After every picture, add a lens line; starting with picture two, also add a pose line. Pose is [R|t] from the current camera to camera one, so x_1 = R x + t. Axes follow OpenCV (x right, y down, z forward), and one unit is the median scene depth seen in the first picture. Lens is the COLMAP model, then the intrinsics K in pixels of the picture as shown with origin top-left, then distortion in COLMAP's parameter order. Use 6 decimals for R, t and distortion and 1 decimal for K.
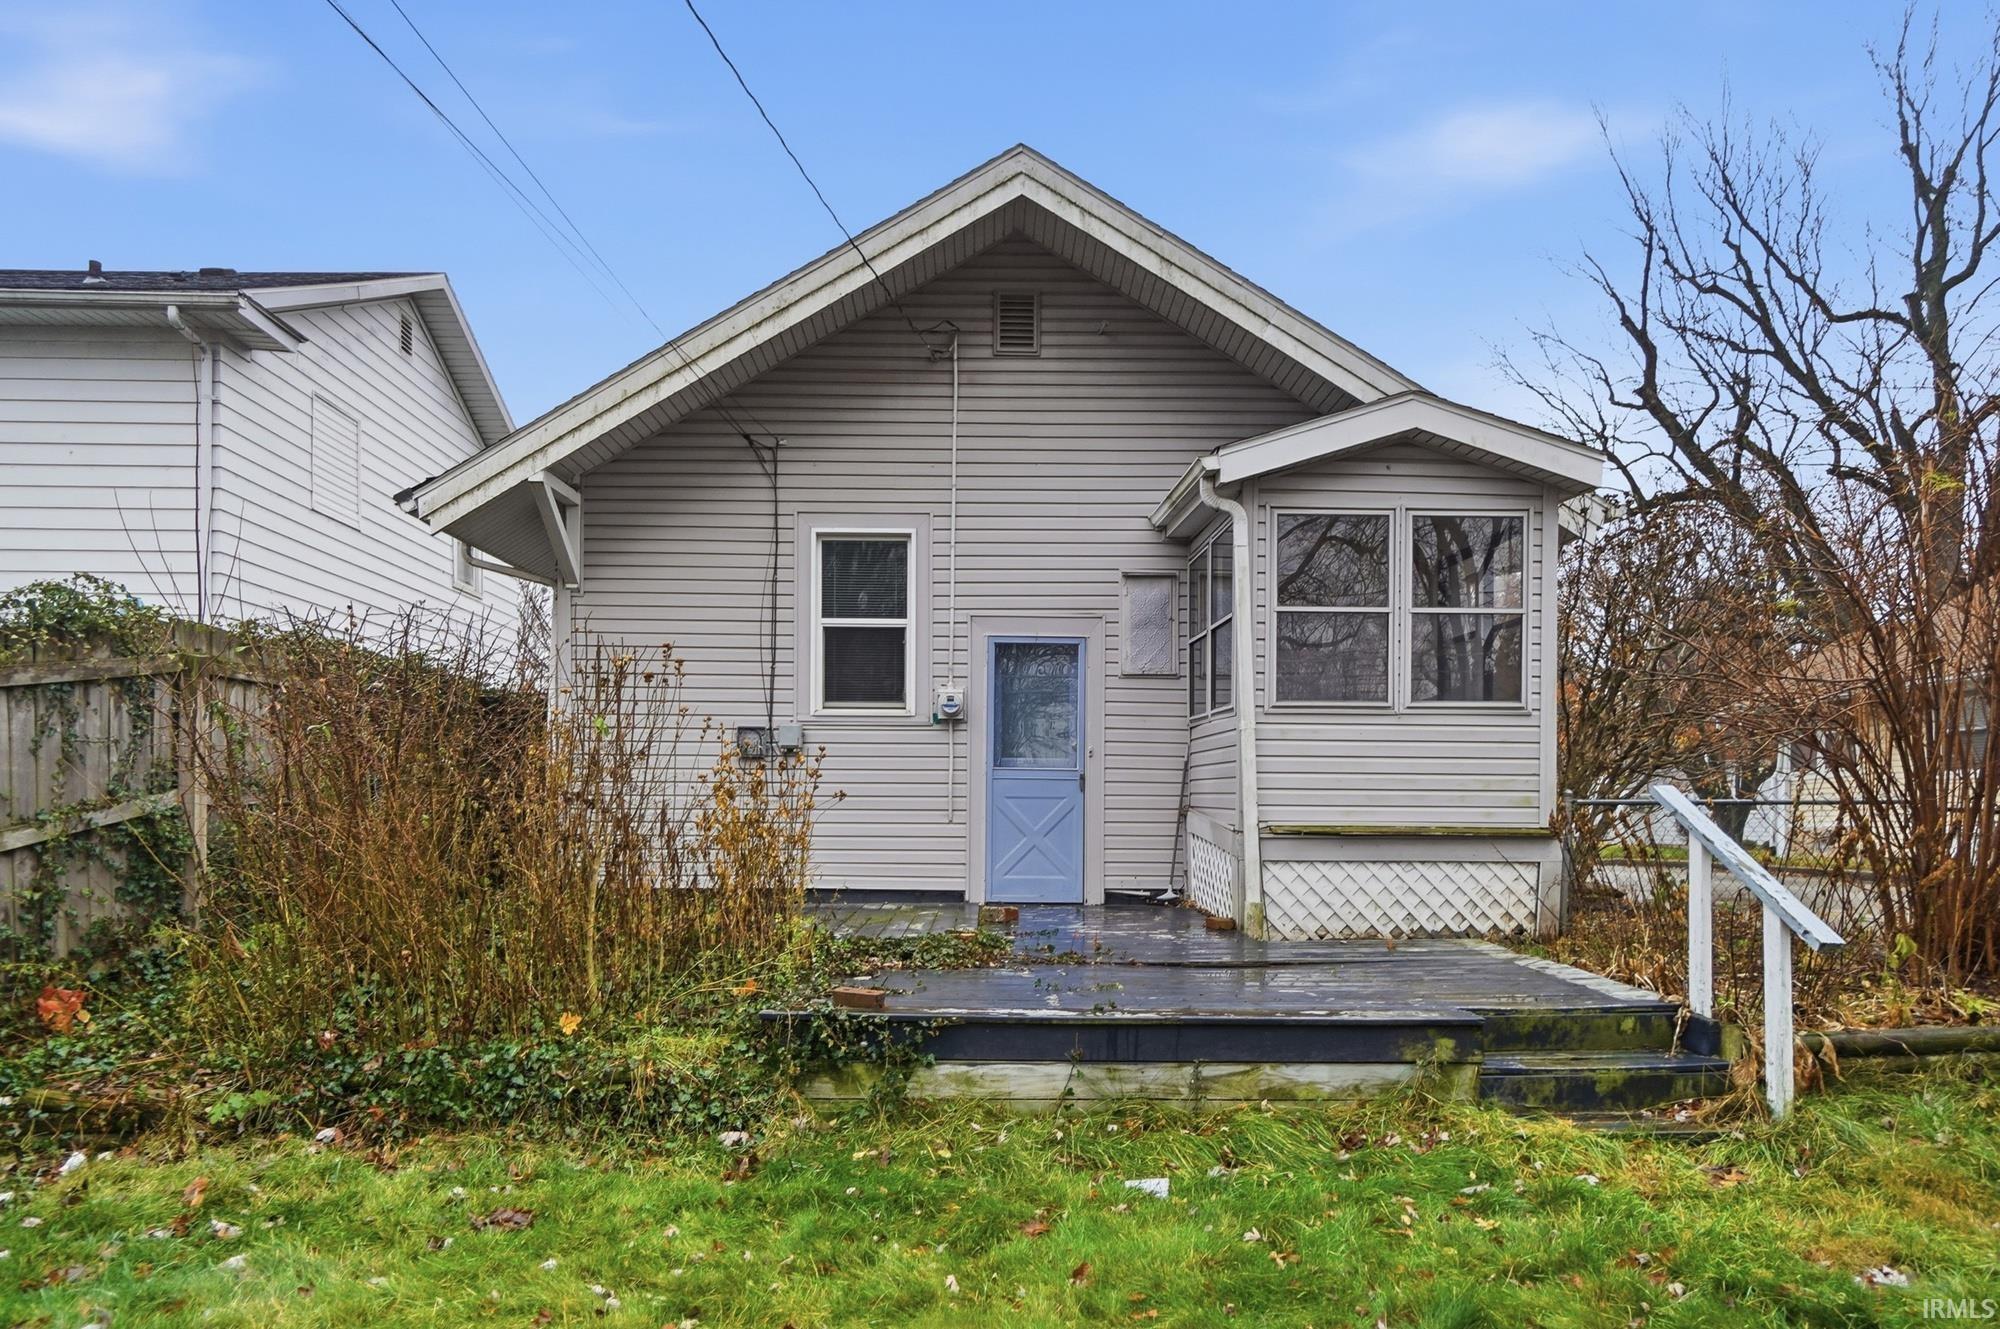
lens RADIAL K [[1068.7, 0, 995.6], [0, 1068.7, 733.6], [0, 0, 1]] dist [-0.010431, 0.001765]
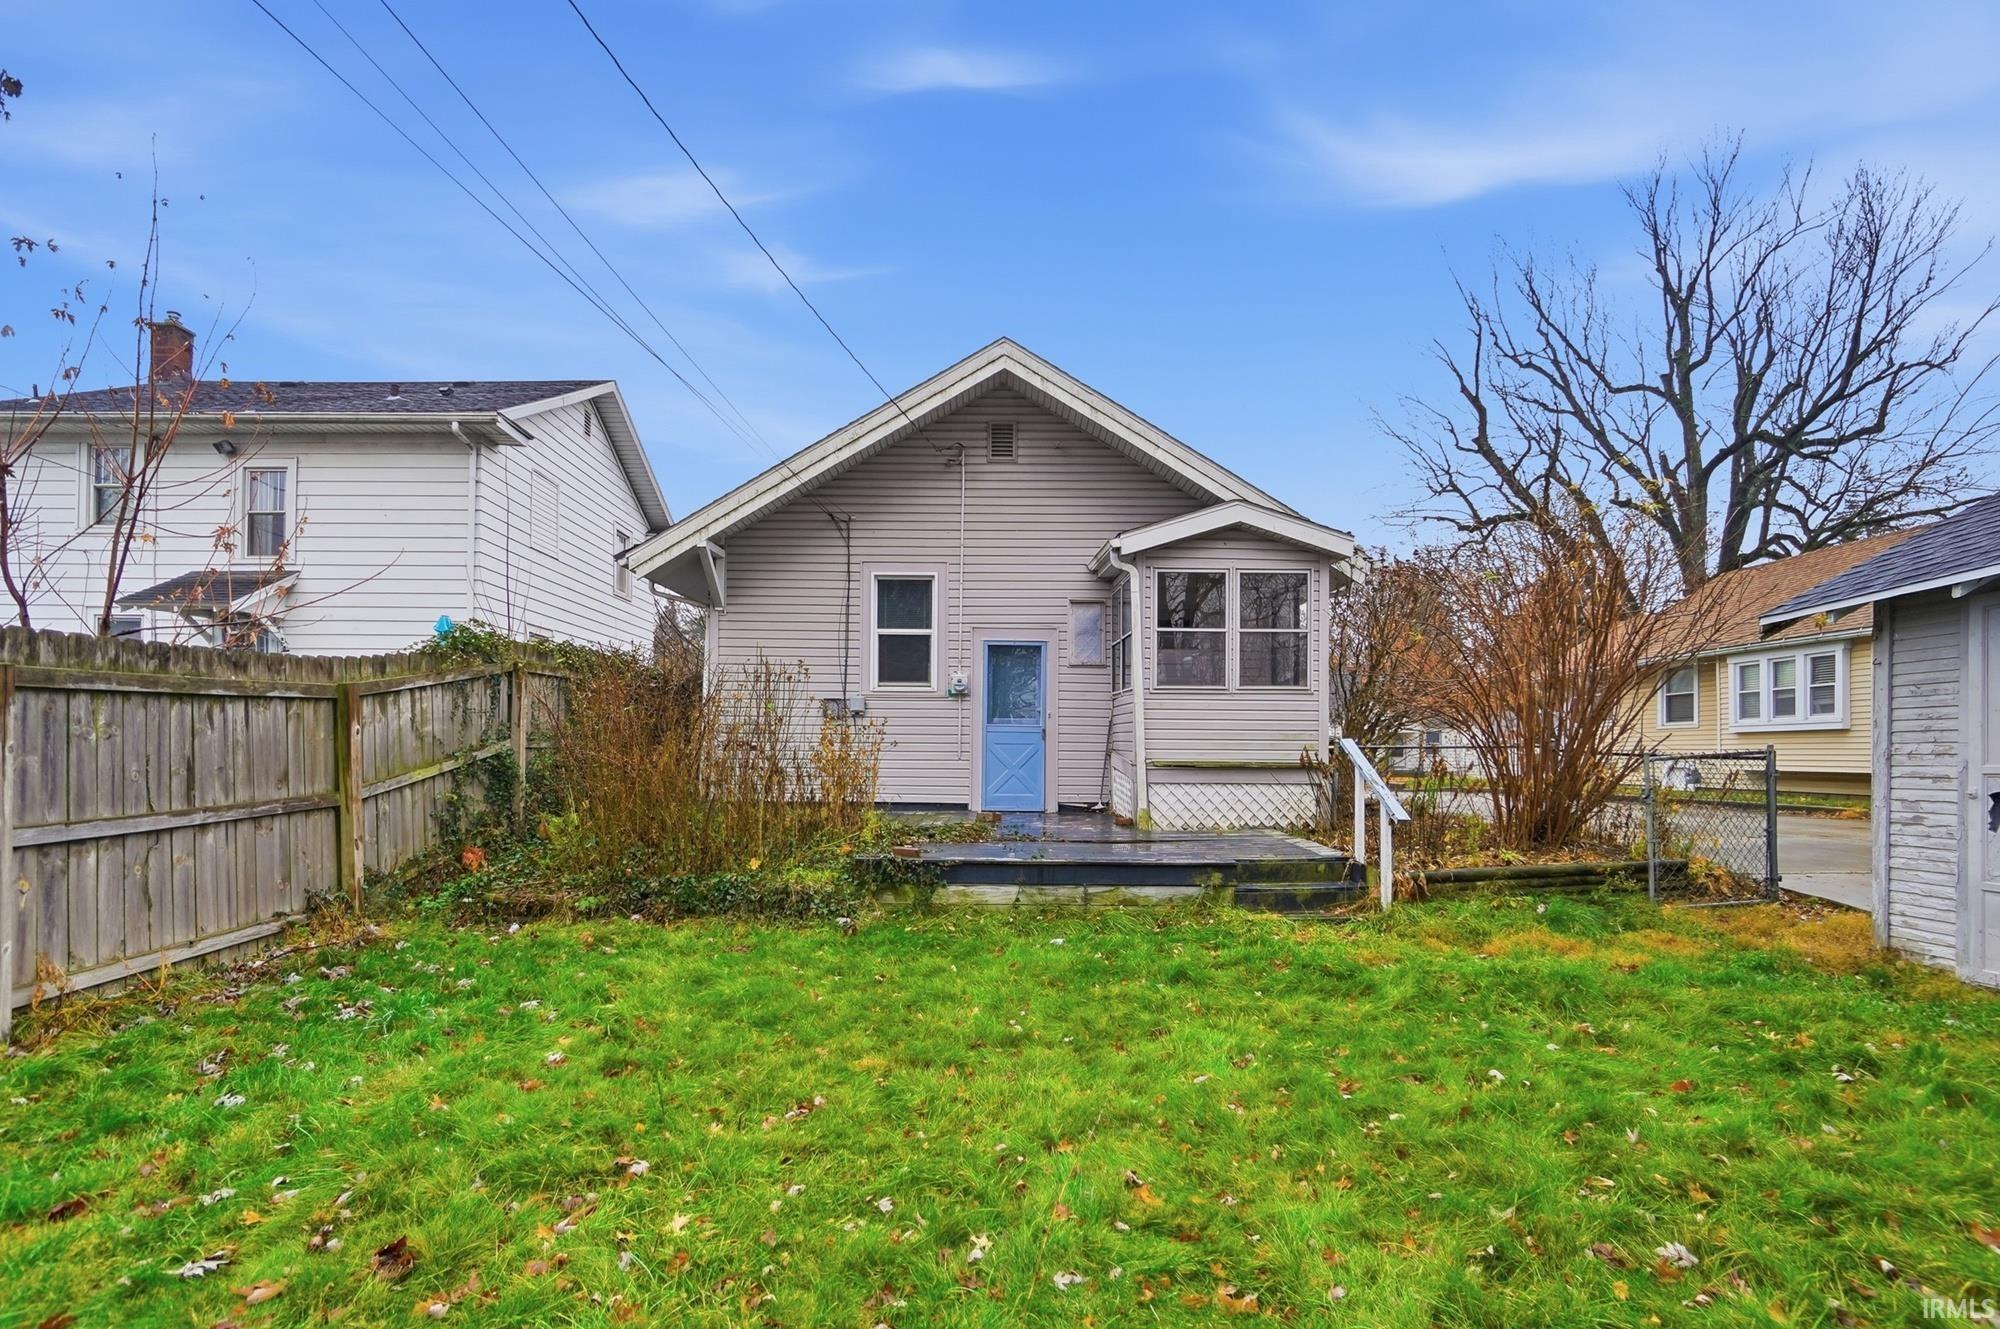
lens RADIAL K [[823.0, 0, 1000.0], [0, 823.0, 664.5], [0, 0, 1]] dist [-0.027601, 0.000068]
pose [[0.999999, 0.000827, 0.001475, 0.018649], [-0.000775, 0.999385, -0.035070, -0.017399], [-0.001503, 0.035069, 0.999384, -0.254543]]
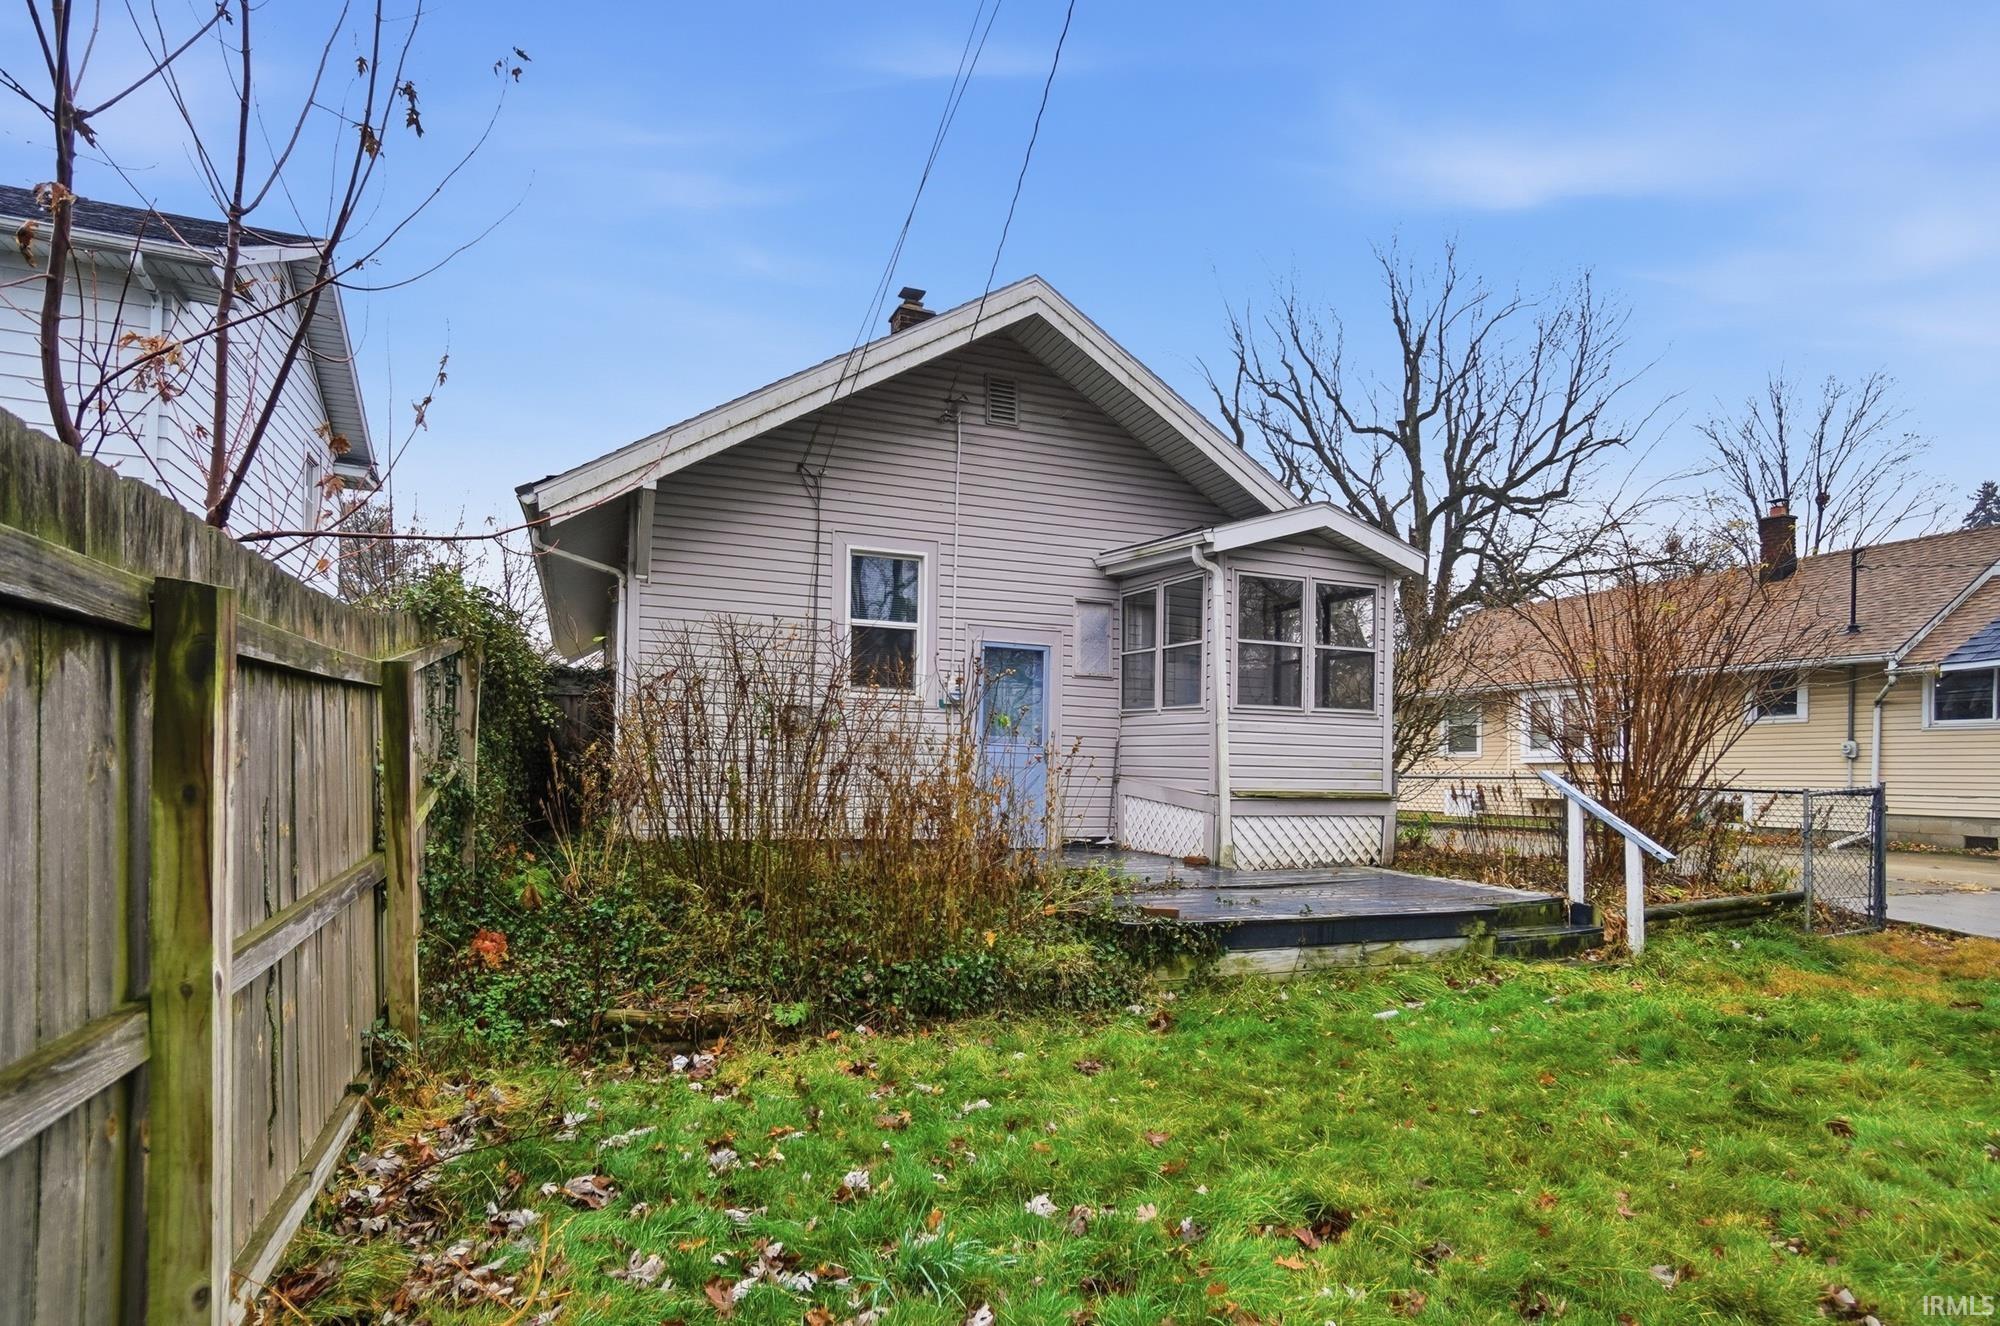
lens RADIAL K [[929.6, 0, 1006.6], [0, 929.6, 671.4], [0, 0, 1]] dist [-0.020506, 0.000118]
pose [[0.944159, 0.045320, 0.326360, -0.424613], [-0.033566, 0.998572, -0.041560, -0.011686], [-0.327777, 0.028284, 0.944332, -0.076650]]
